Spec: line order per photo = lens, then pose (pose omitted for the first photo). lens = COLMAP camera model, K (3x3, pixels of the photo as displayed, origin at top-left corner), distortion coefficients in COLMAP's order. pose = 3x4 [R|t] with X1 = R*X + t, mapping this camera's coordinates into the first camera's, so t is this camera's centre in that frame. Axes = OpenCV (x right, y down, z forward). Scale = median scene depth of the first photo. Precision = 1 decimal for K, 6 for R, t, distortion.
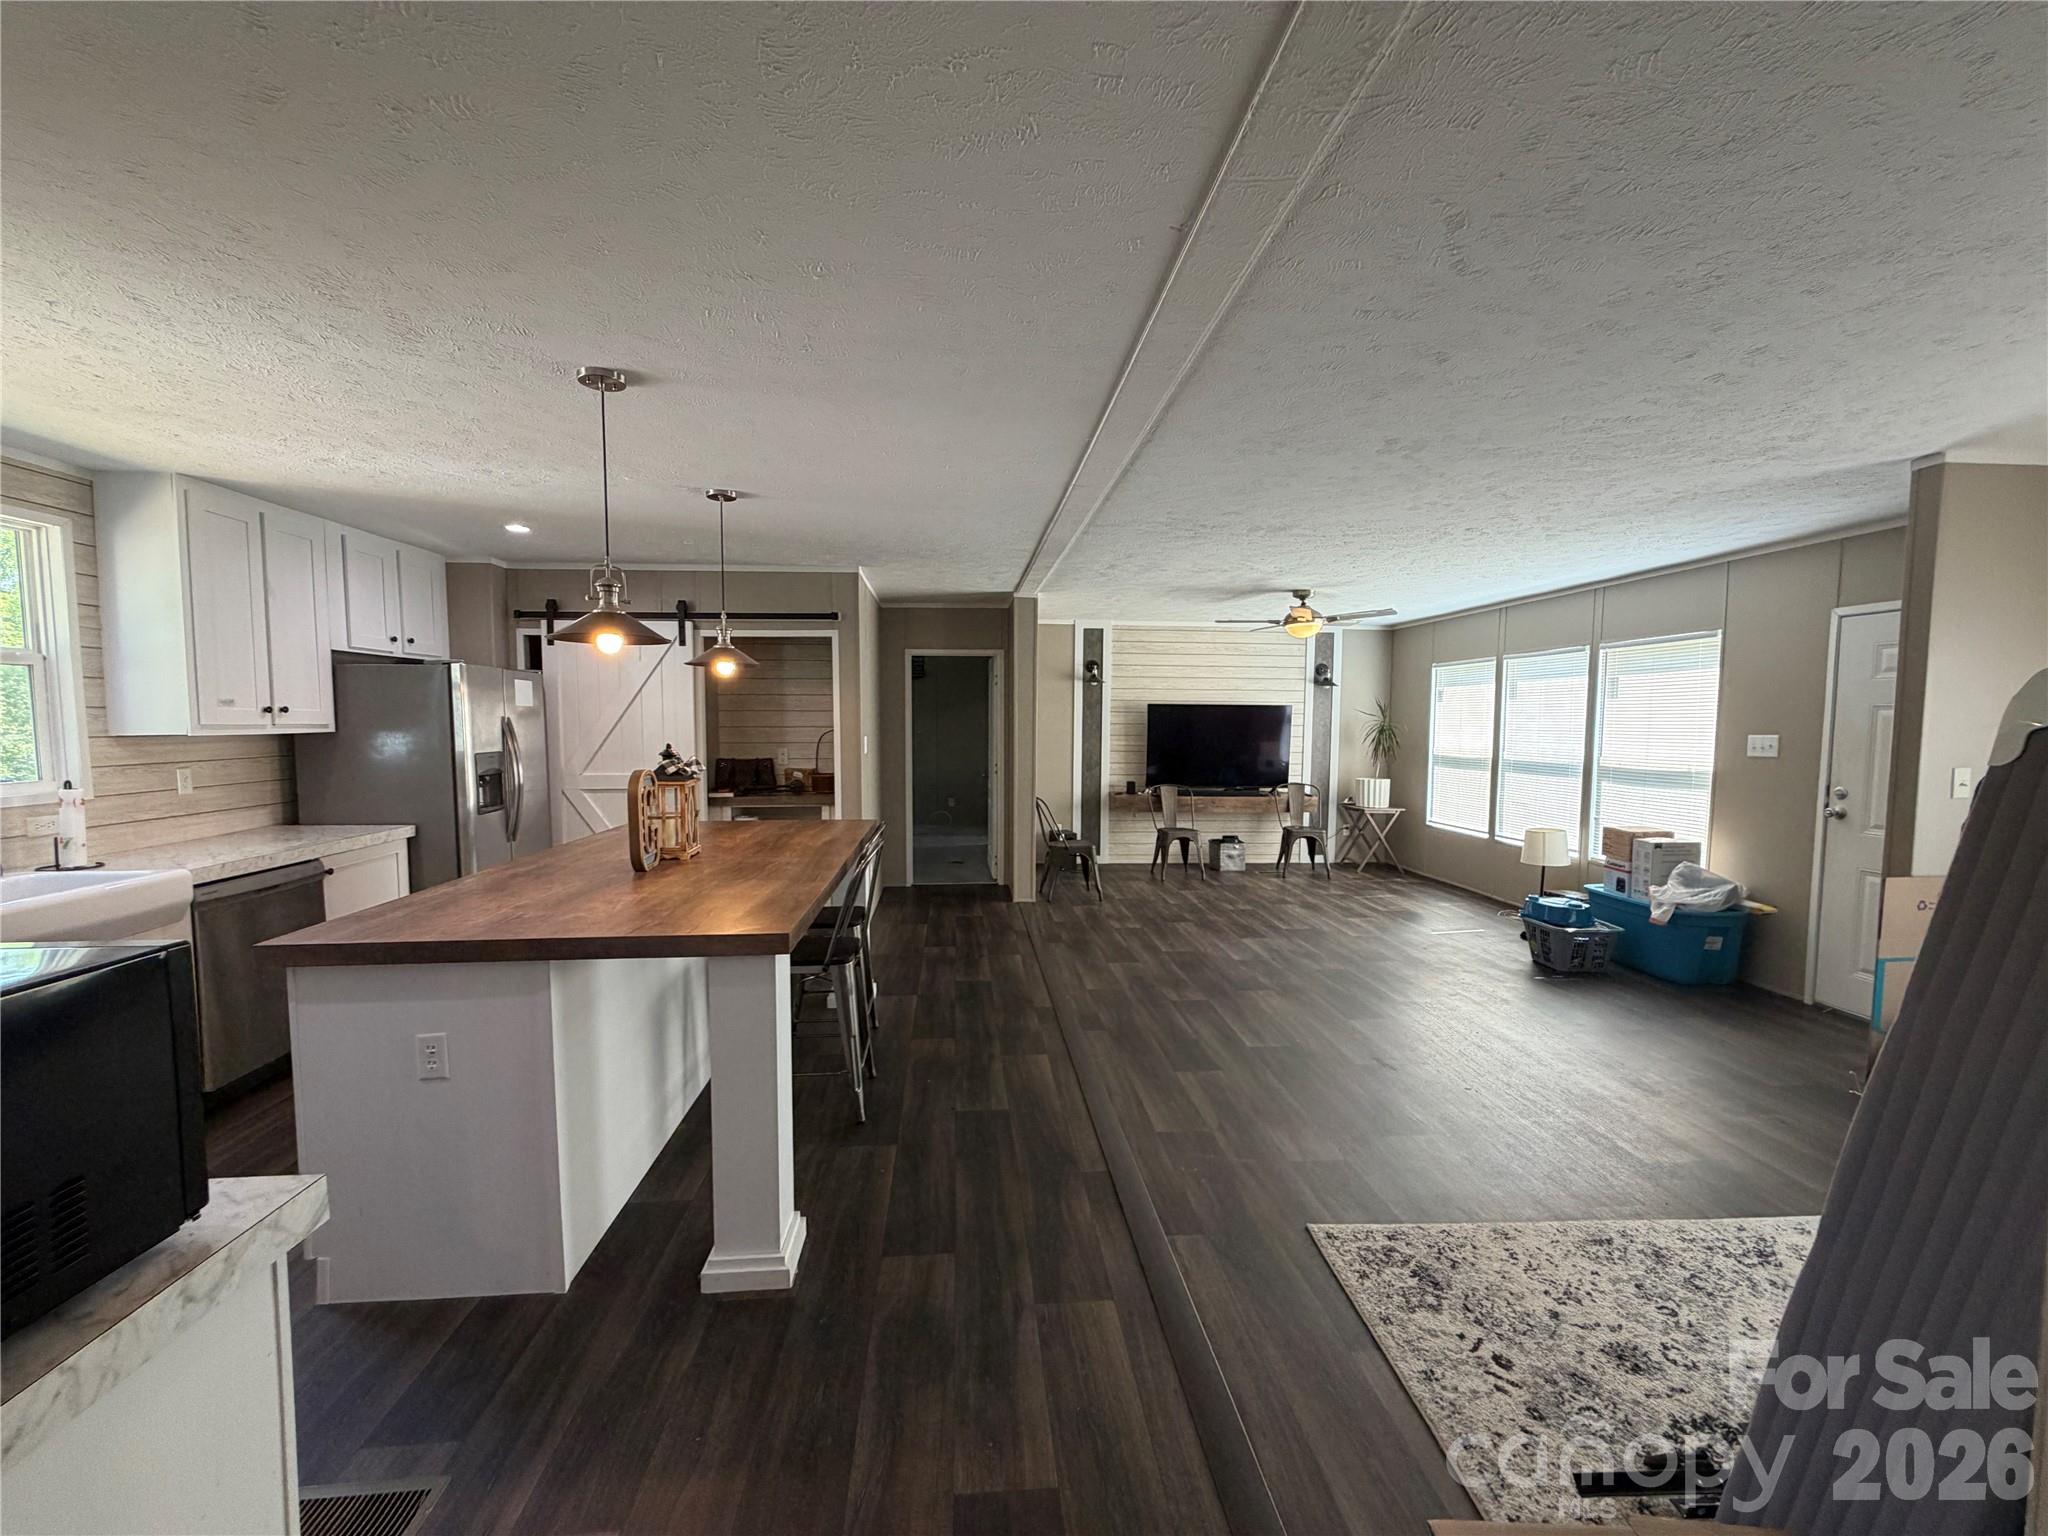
lens RADIAL K [[818.0, 0, 1019.4], [0, 818.0, 770.3], [0, 0, 1]] dist [0.000042, 0.000104]
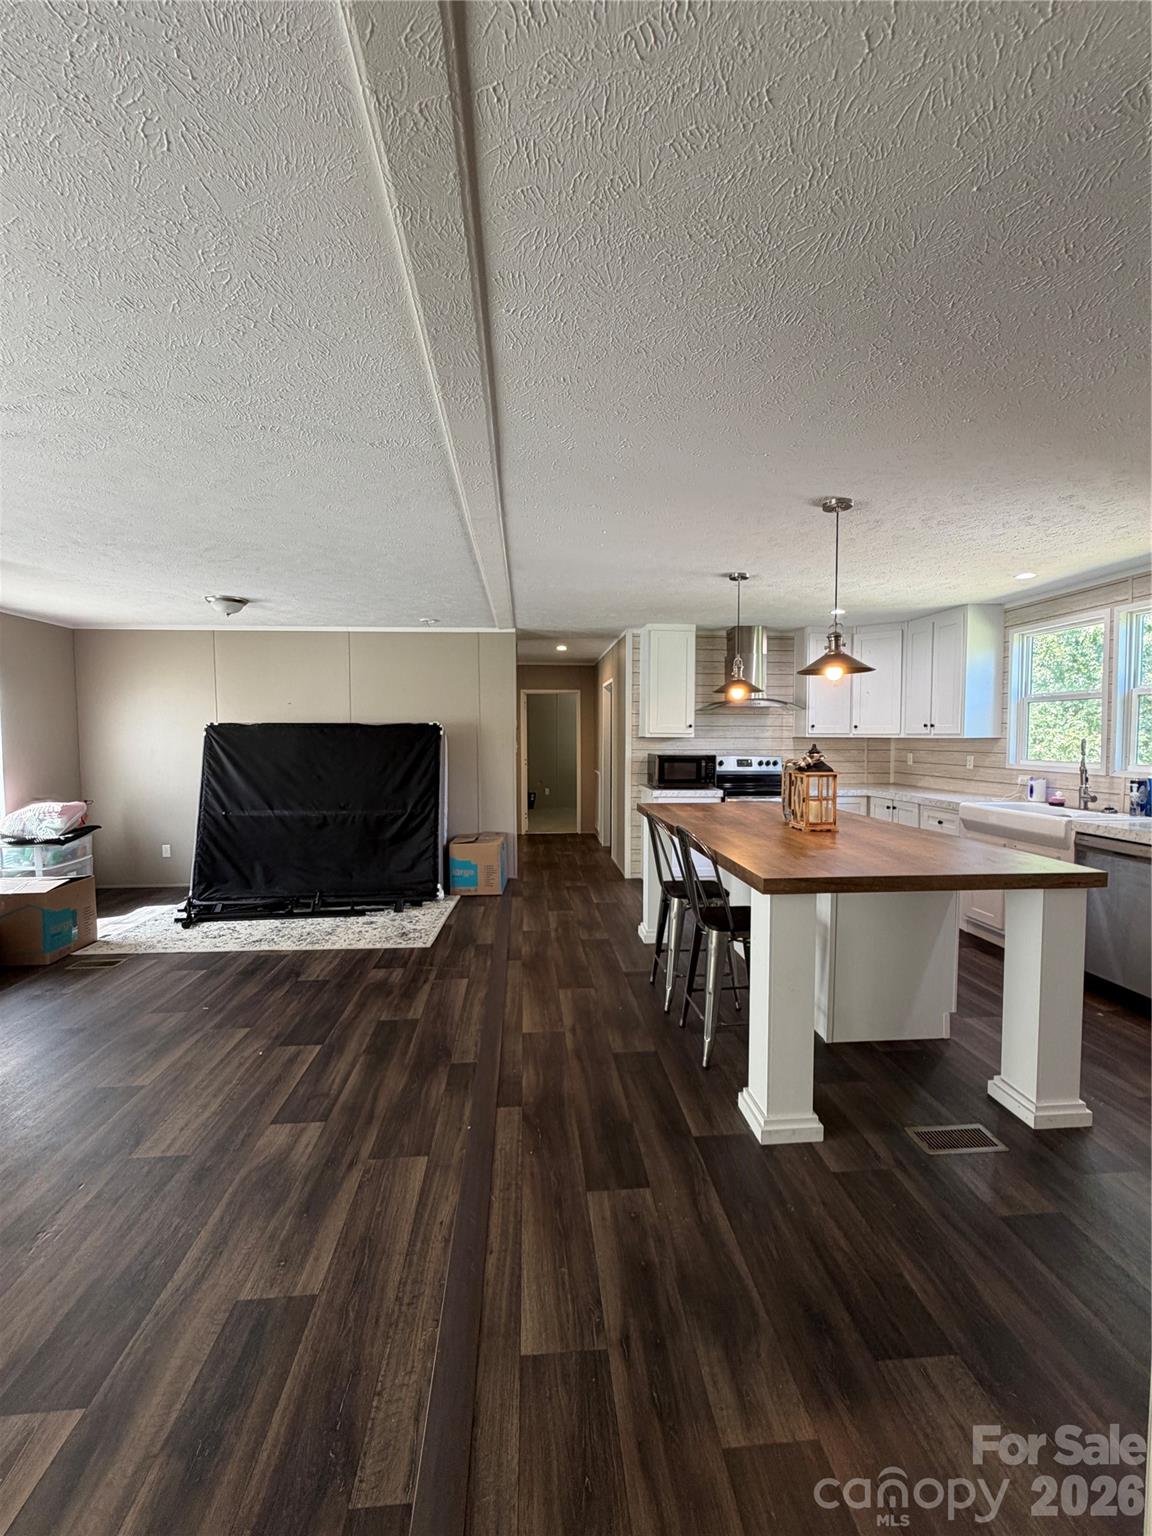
lens RADIAL K [[625.5, 0, 565.9], [0, 625.5, 765.1], [0, 0, 1]] dist [0.000866, 0.000957]
pose [[-0.999962, -0.001365, 0.008655, -0.018043], [-0.000386, 0.993696, 0.112104, -0.059427], [-0.008753, 0.112097, -0.993659, 1.078027]]
